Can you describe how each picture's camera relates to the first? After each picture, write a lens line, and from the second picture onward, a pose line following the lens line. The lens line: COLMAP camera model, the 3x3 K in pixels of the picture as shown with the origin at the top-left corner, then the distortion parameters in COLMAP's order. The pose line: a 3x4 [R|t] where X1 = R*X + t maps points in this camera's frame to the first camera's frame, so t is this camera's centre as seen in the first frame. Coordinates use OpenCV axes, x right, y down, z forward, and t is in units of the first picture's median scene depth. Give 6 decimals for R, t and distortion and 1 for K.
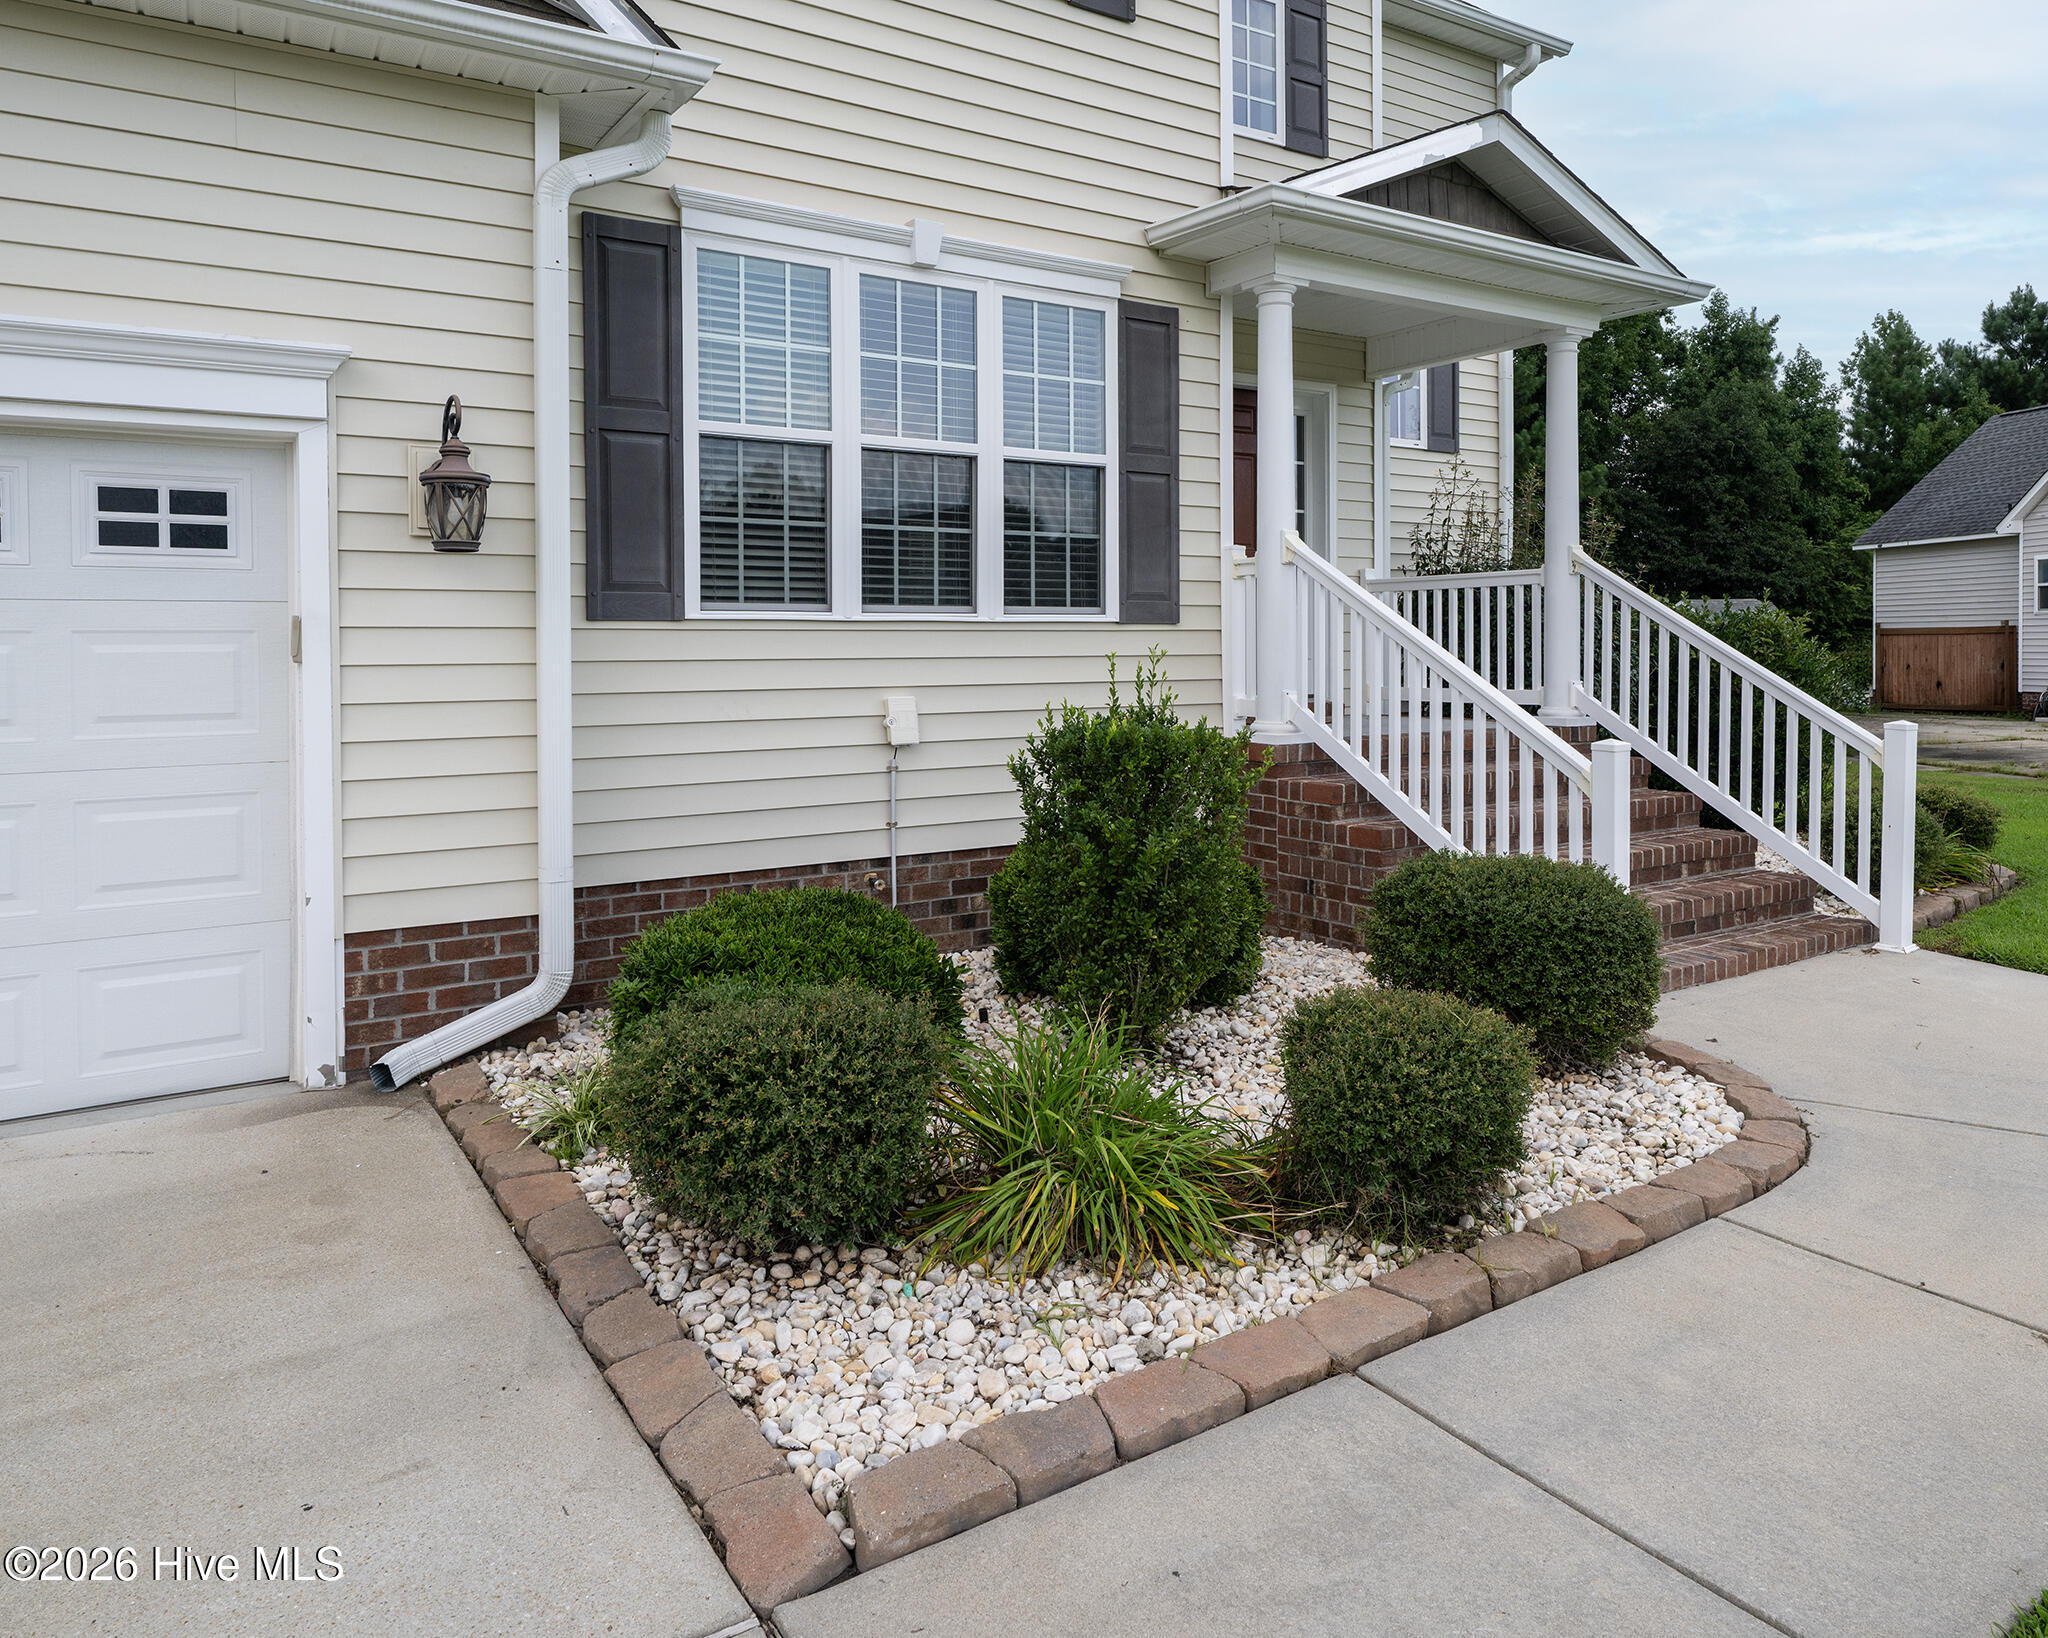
lens RADIAL K [[1301.8, 0, 1016.4], [0, 1301.8, 654.8], [0, 0, 1]] dist [0.001286, 0.000359]
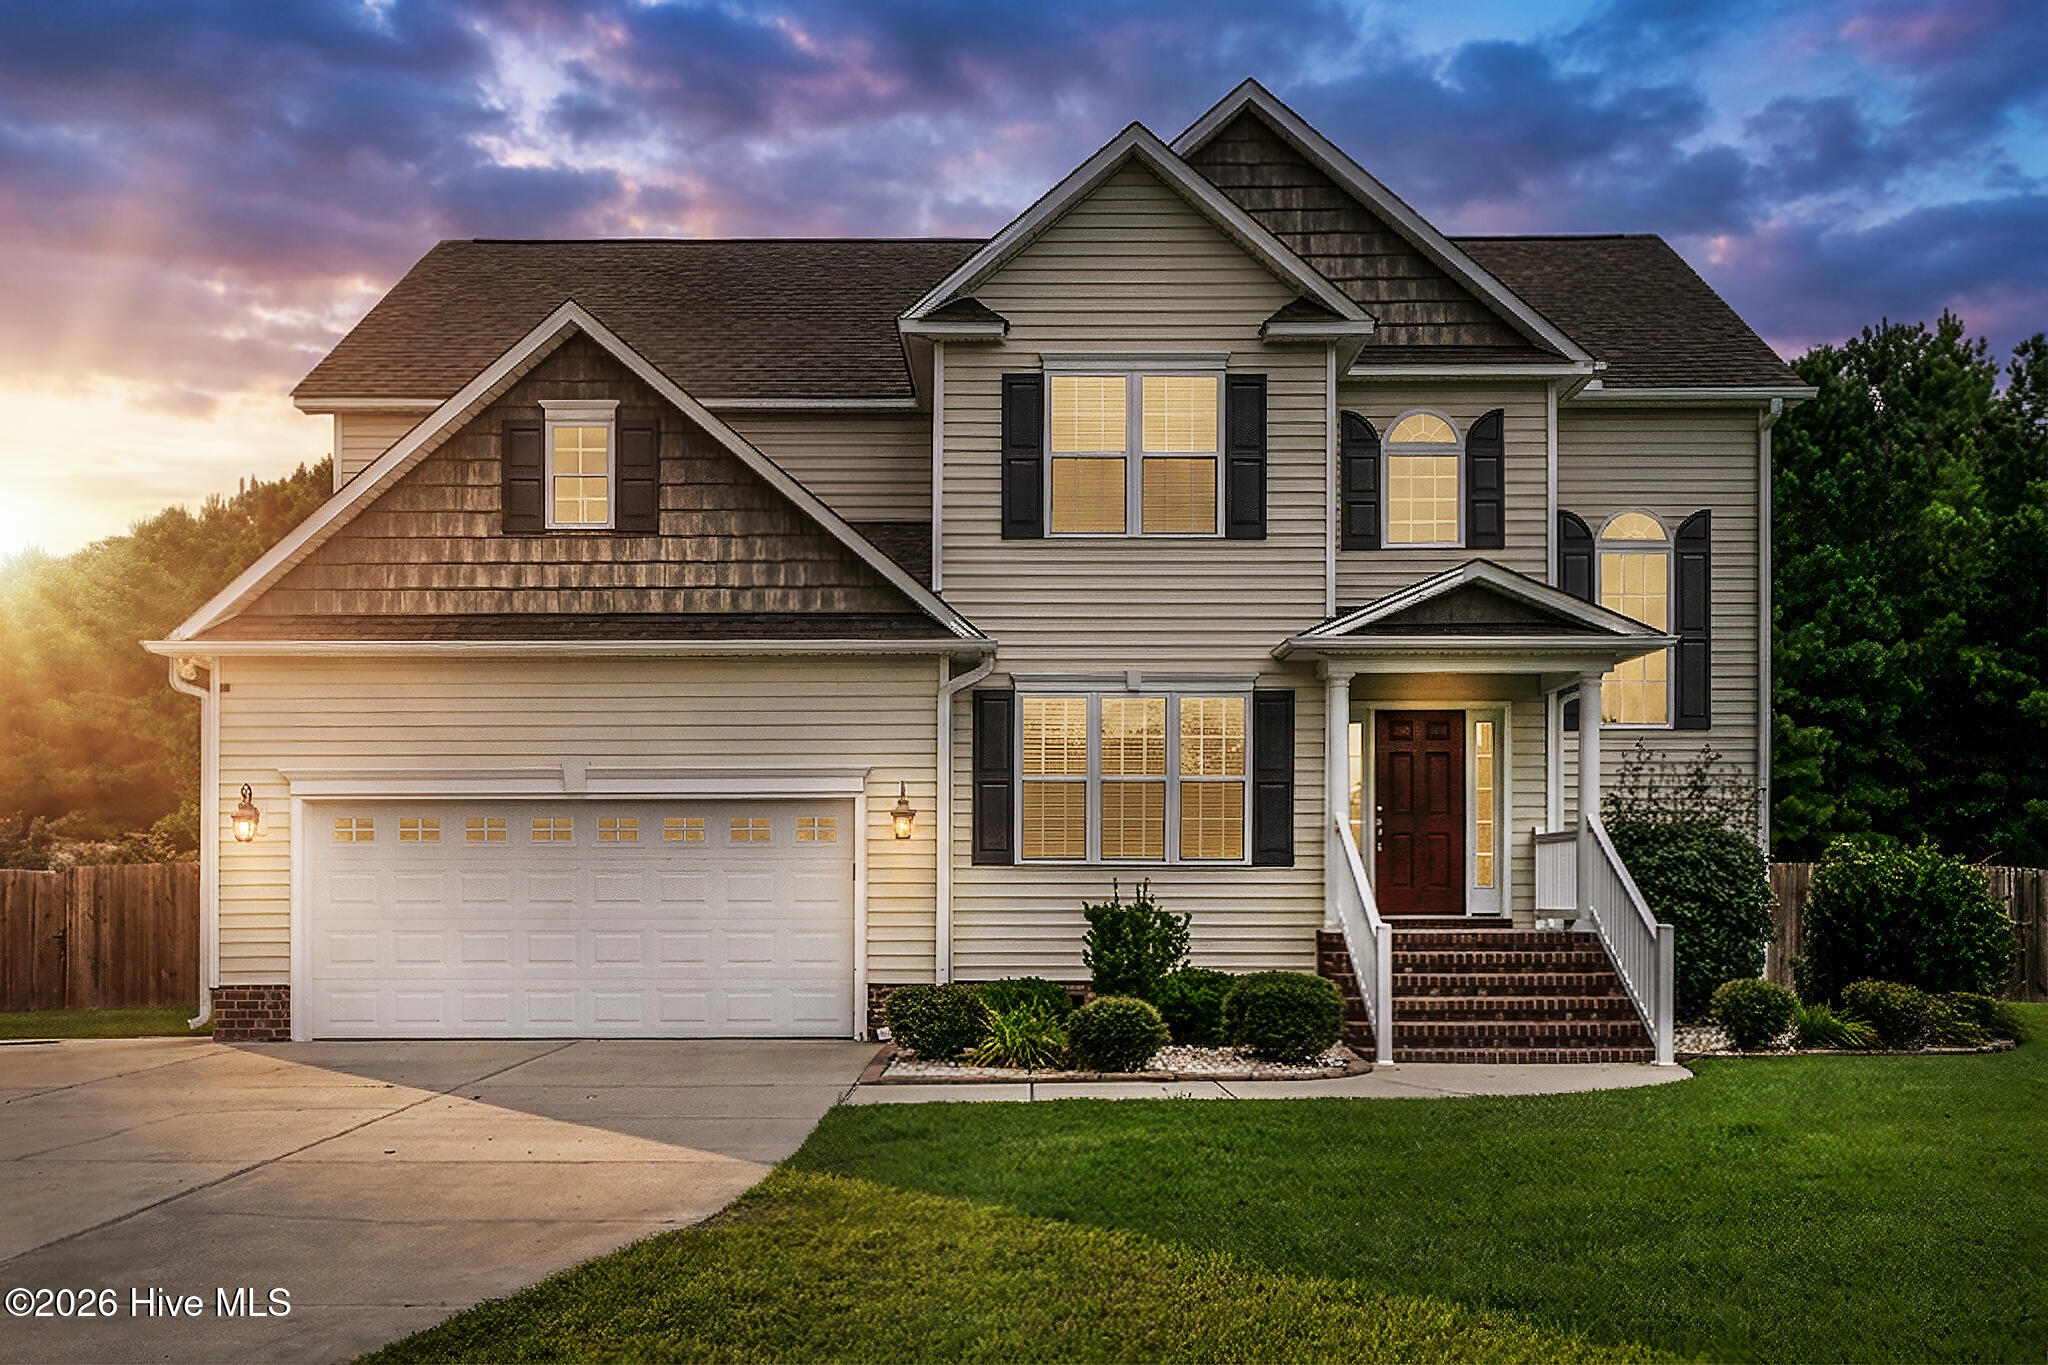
lens RADIAL K [[1655.9, 0, 1081.5], [0, 1655.9, 885.3], [0, 0, 1]] dist [0.007955, 0.000380]
pose [[0.858871, 0.003912, -0.512177, 1.215600], [-0.008946, 0.999933, -0.007364, 0.025729], [0.512114, 0.010907, 0.858848, -1.289113]]
